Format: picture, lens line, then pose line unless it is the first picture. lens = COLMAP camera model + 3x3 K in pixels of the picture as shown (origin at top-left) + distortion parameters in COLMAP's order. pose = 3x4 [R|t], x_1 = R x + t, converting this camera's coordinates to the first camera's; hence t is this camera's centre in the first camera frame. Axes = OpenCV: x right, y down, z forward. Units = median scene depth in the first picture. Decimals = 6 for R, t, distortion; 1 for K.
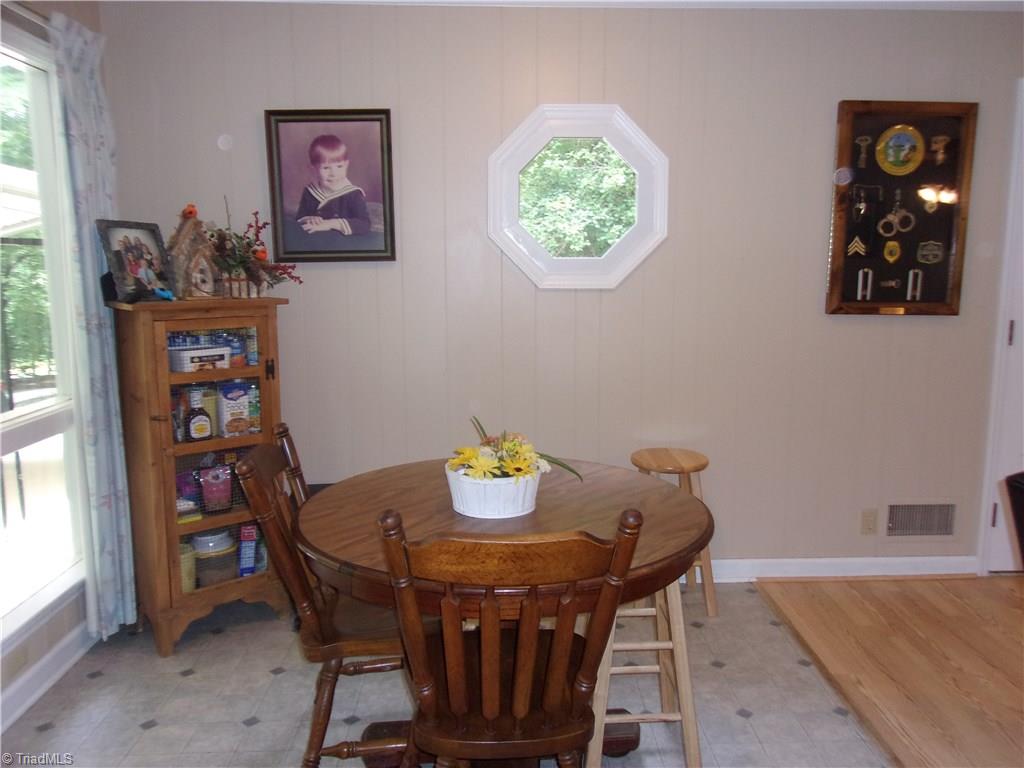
lens RADIAL K [[802.9, 0, 510.5], [0, 802.9, 382.9], [0, 0, 1]] dist [-0.019705, 0.046451]
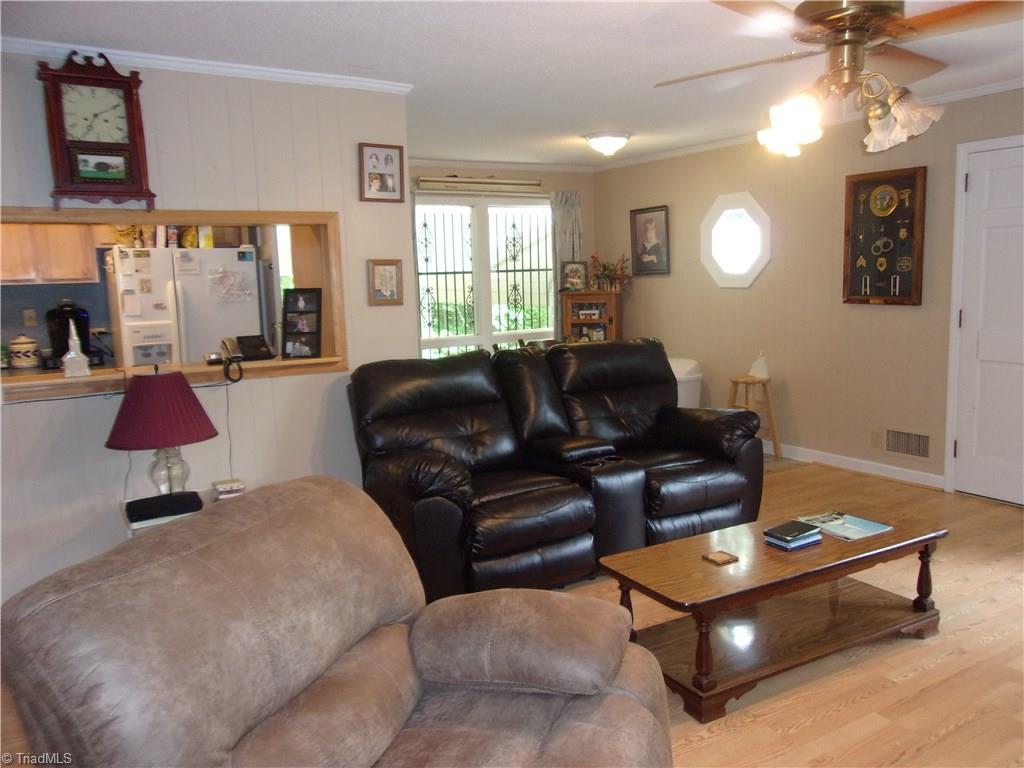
lens RADIAL K [[802.9, 0, 515.6], [0, 802.9, 387.6], [0, 0, 1]] dist [-0.019705, 0.046451]
pose [[0.485360, 0.110911, -0.867251, 1.549339], [-0.100473, 0.992425, 0.070689, 0.038415], [0.868522, 0.052826, 0.492827, -0.395323]]
